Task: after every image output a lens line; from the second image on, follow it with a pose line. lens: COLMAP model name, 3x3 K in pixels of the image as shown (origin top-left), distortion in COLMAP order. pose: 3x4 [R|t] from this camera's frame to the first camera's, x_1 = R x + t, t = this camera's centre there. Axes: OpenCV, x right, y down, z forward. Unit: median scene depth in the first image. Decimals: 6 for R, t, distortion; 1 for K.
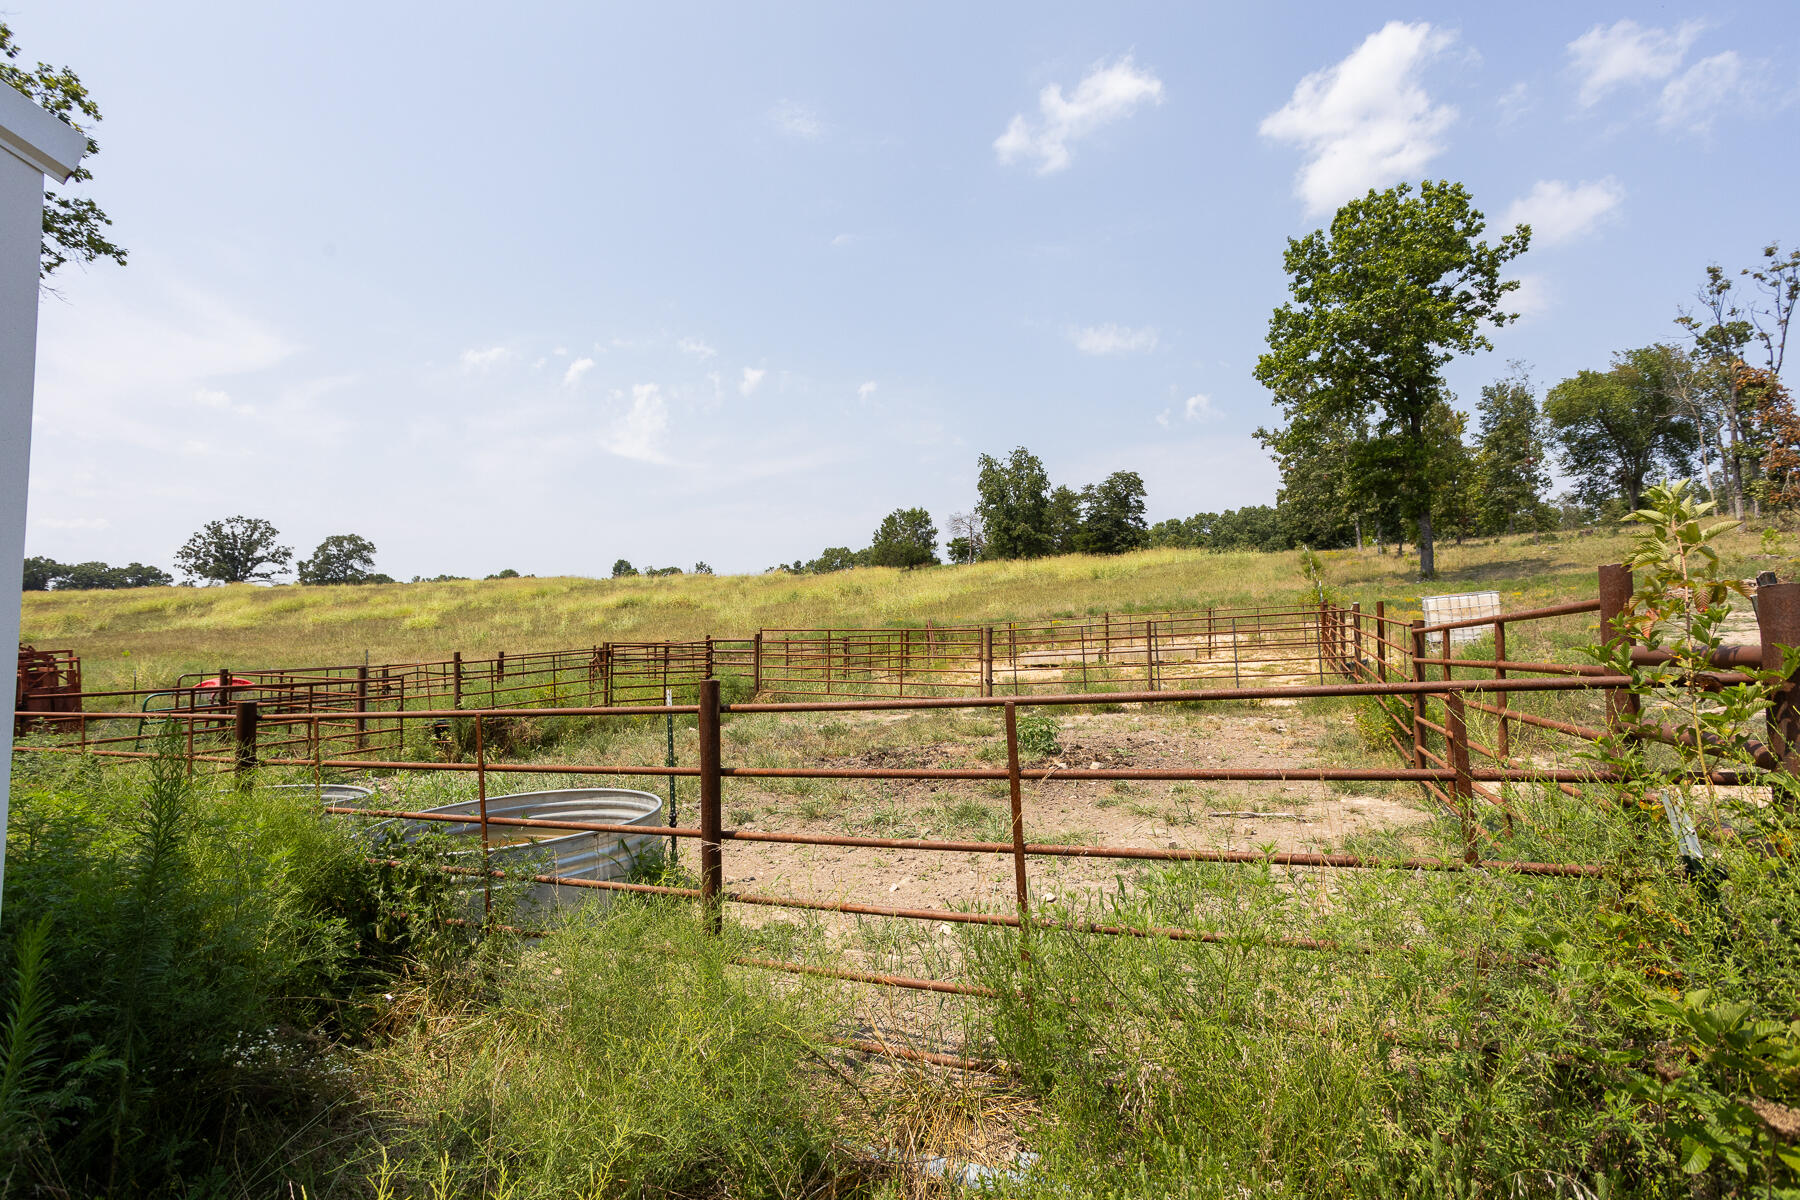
lens RADIAL K [[833.3, 0, 892.5], [0, 833.3, 607.6], [0, 0, 1]] dist [-0.050133, 0.025196]
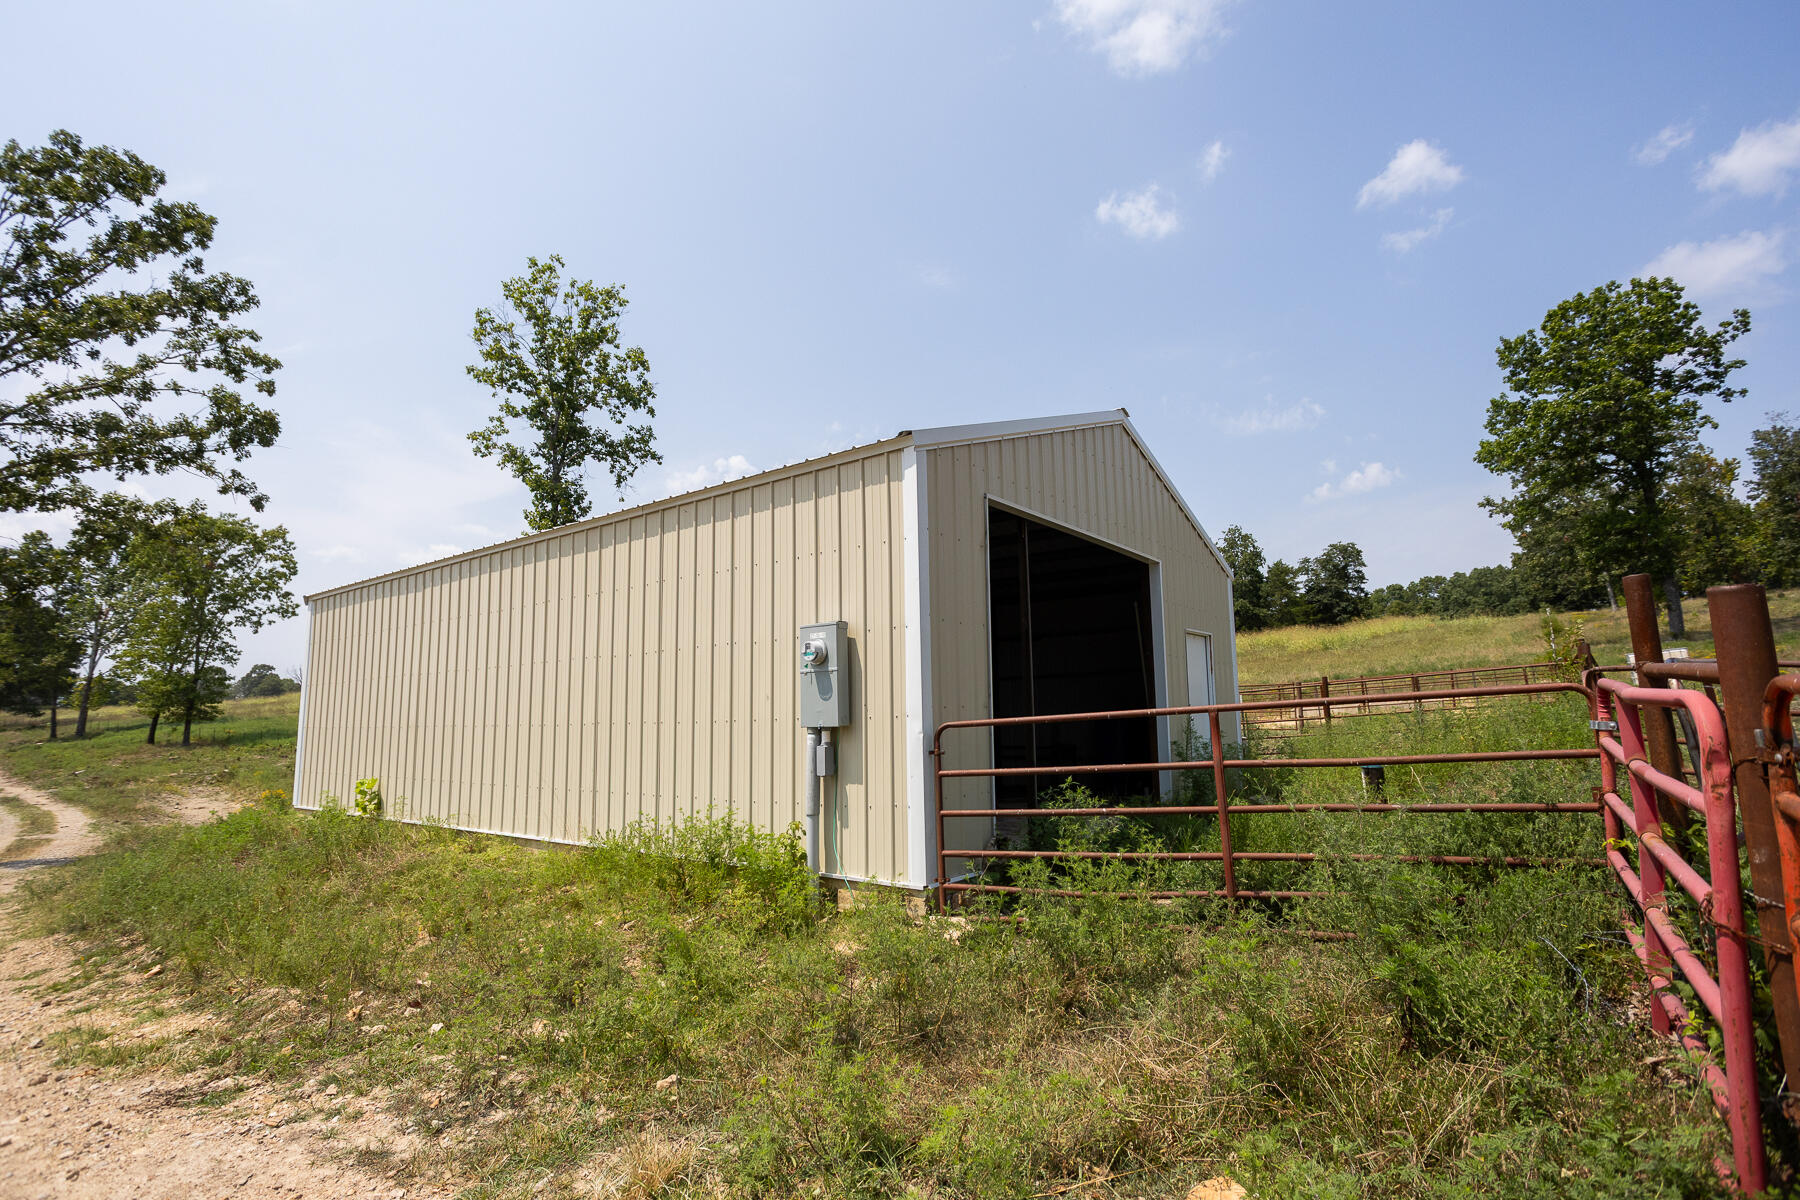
lens RADIAL K [[858.8, 0, 900.0], [0, 858.8, 600.0], [0, 0, 1]] dist [0.002449, 0.001244]
pose [[0.980664, -0.041891, -0.191162, -0.081863], [0.022035, 0.994245, -0.104837, 0.006866], [0.194453, 0.098598, 0.975944, -0.201460]]
